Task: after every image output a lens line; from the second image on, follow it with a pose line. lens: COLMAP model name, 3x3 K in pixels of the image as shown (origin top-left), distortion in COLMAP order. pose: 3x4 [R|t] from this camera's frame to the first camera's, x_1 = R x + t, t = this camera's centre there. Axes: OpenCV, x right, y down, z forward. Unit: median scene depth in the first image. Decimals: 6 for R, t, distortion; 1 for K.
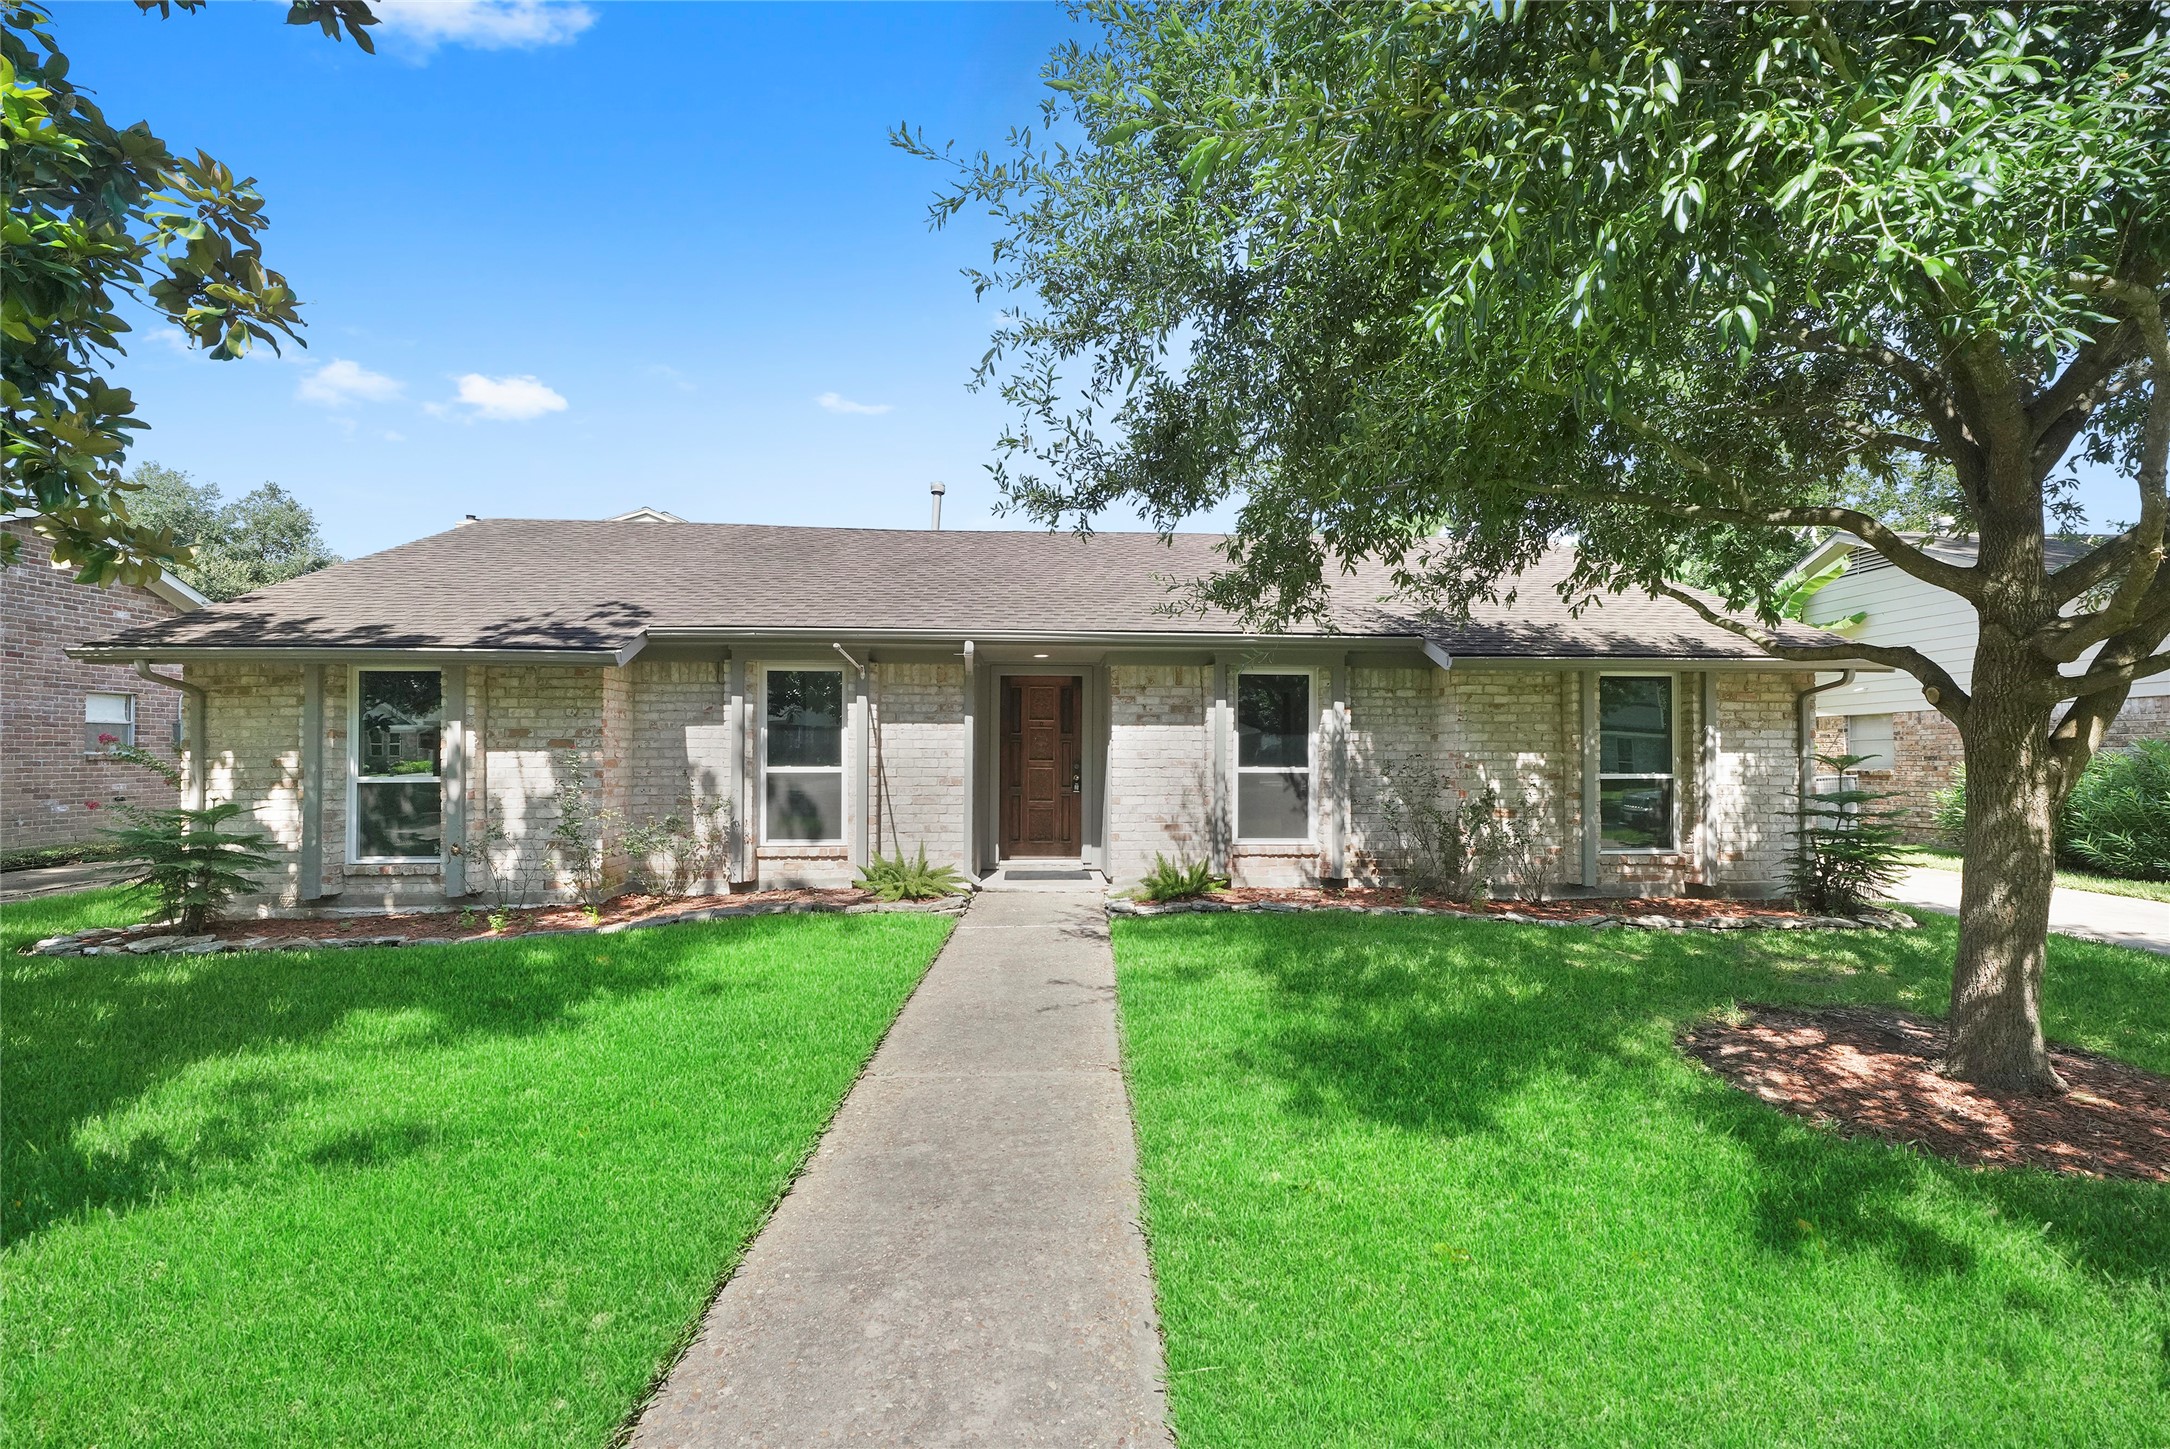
lens RADIAL K [[916.7, 0, 1085.0], [0, 916.7, 724.5], [0, 0, 1]] dist [-0.000694, -0.000097]
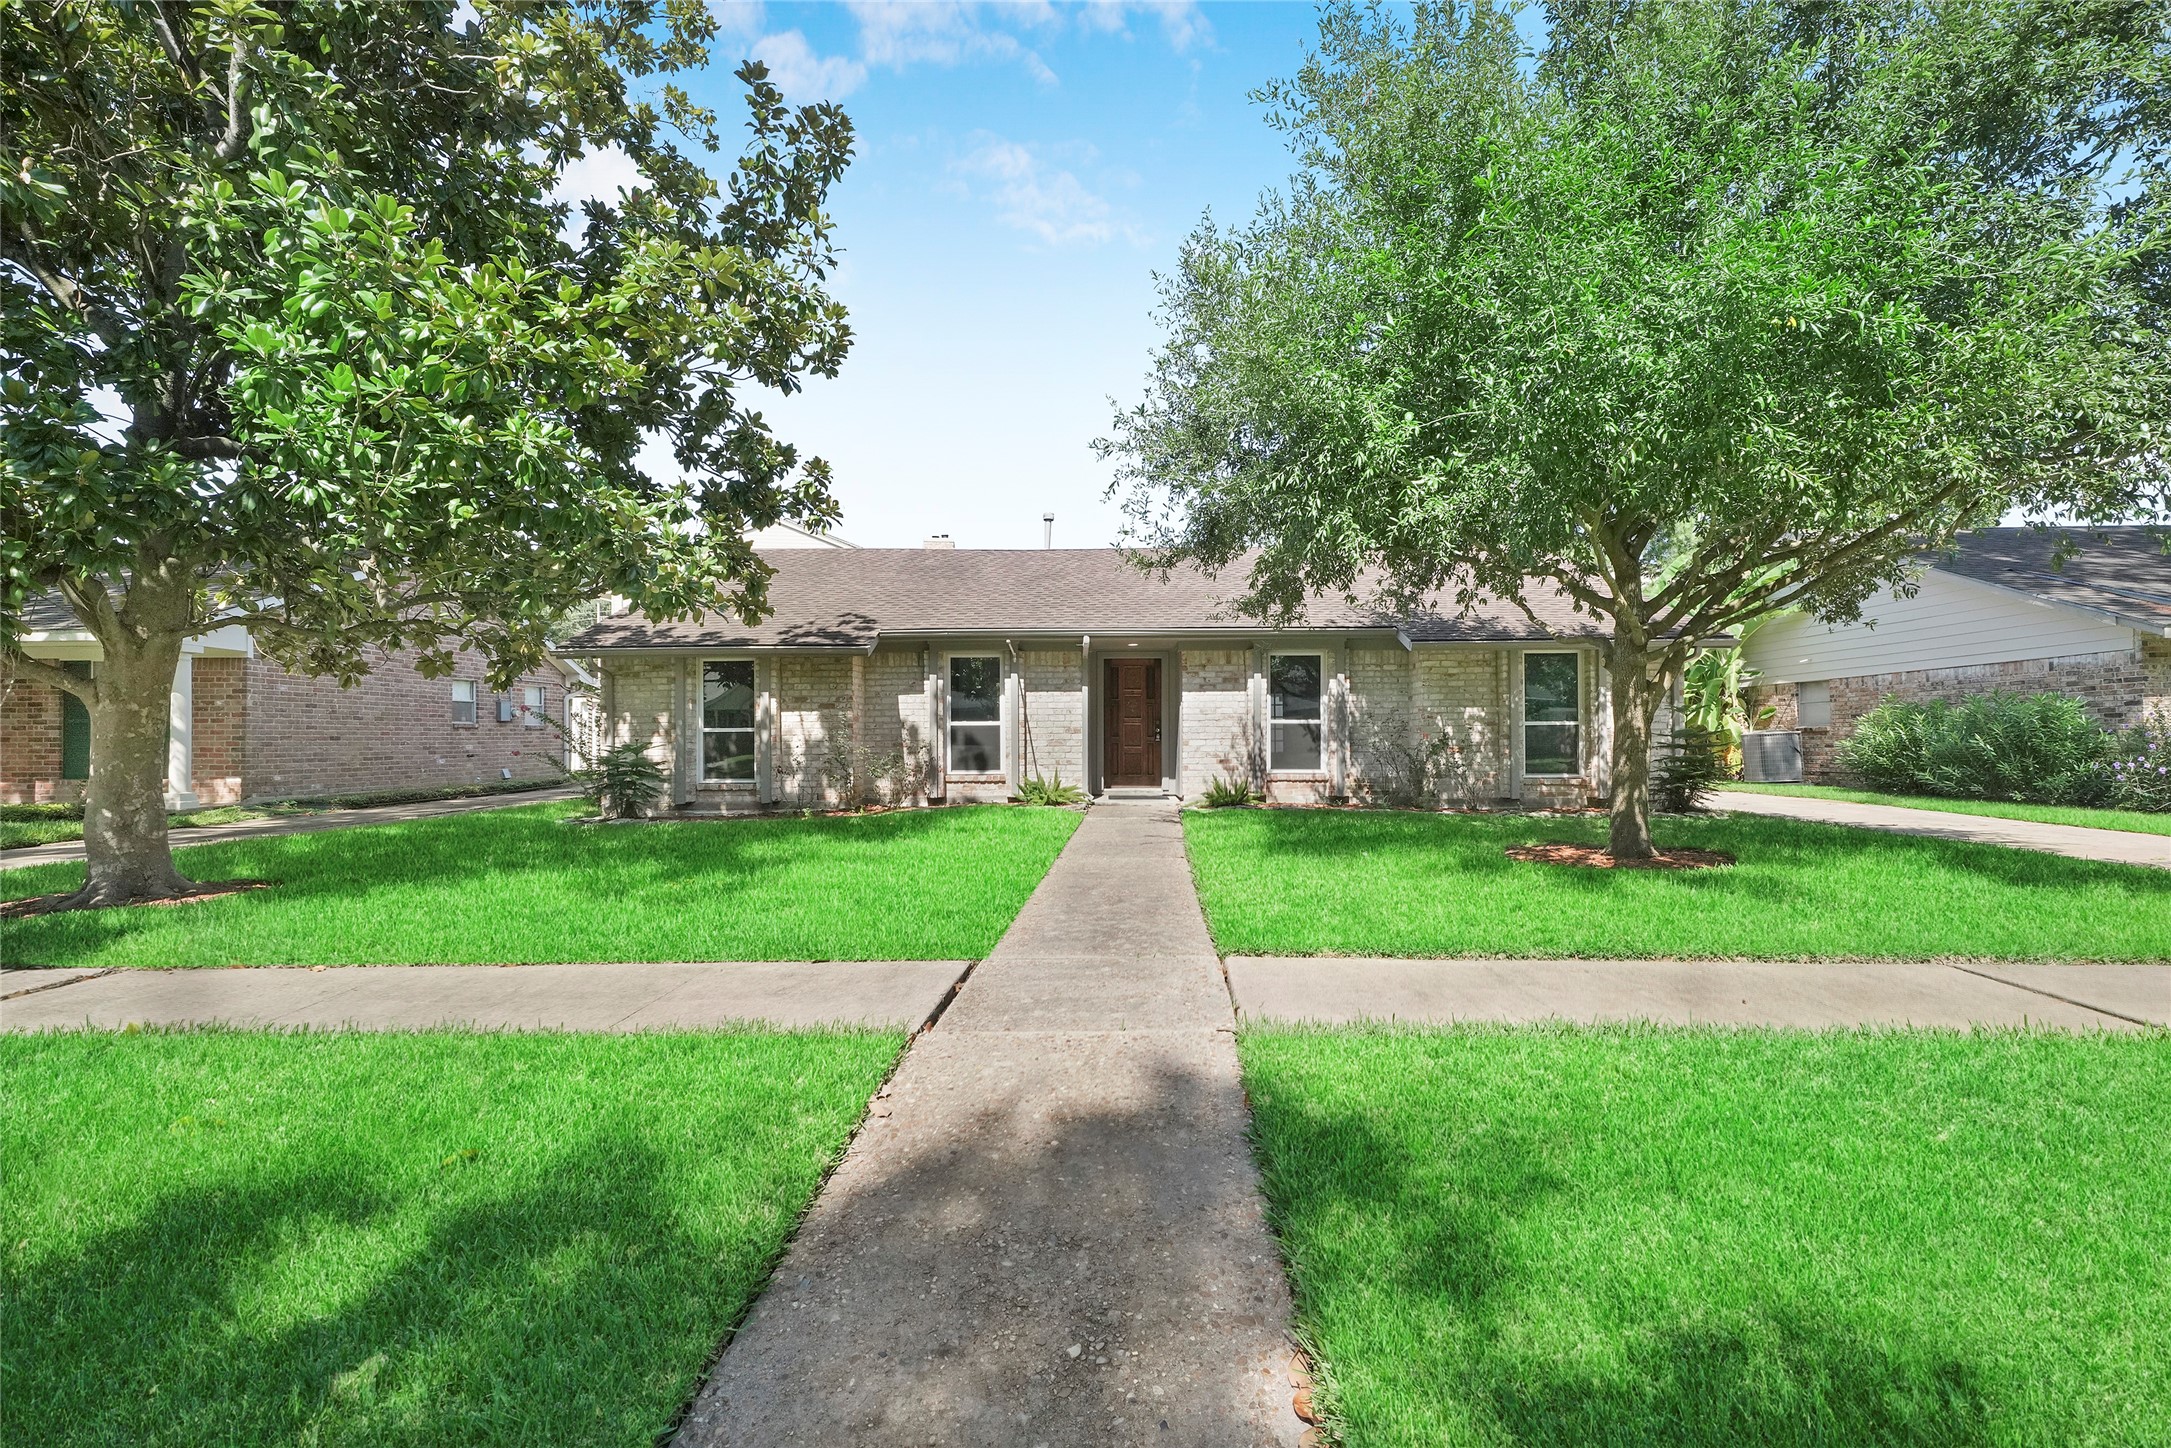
lens RADIAL K [[917.2, 0, 1085.5], [0, 917.2, 724.0], [0, 0, 1]] dist [-0.000694, -0.000097]
pose [[0.996737, -0.007976, -0.080328, -0.007932], [0.009458, 0.999792, 0.018093, 0.025226], [0.080167, -0.018793, 0.996604, -0.487023]]
